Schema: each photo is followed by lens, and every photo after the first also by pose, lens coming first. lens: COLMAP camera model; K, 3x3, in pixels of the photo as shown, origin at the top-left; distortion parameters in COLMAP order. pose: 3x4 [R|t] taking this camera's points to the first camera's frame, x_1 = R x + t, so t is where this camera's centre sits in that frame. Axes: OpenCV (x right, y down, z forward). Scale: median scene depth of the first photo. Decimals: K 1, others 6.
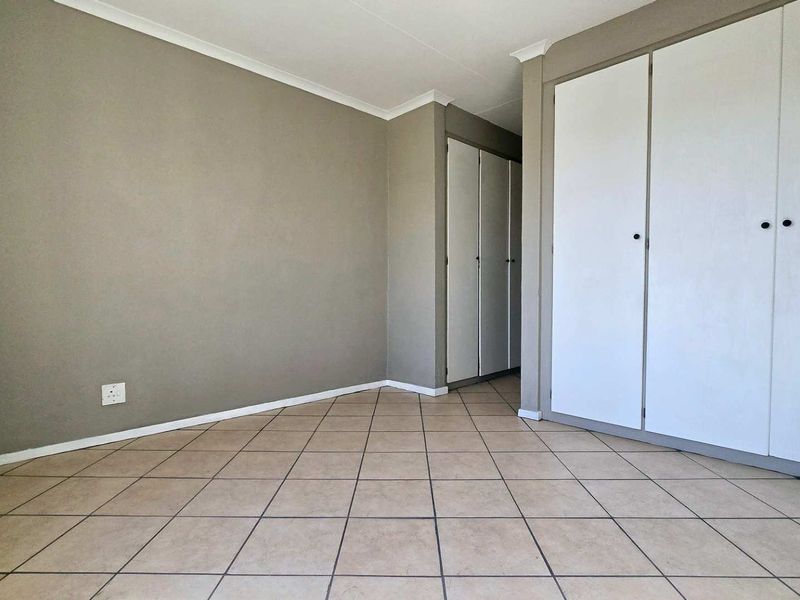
lens RADIAL K [[435.9, 0, 400.9], [0, 435.9, 305.0], [0, 0, 1]] dist [-0.000348, 0.000050]
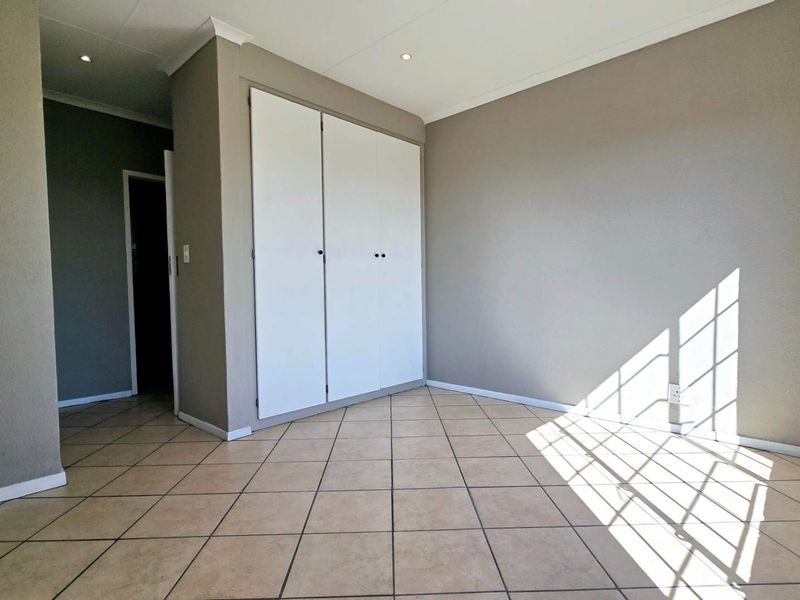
lens RADIAL K [[435.9, 0, 400.9], [0, 435.9, 305.0], [0, 0, 1]] dist [-0.000348, 0.000050]
pose [[-0.043400, -0.034470, 0.998463, -0.737974], [0.048844, 0.998136, 0.036582, -0.038807], [-0.997863, 0.050357, -0.041636, 0.822195]]
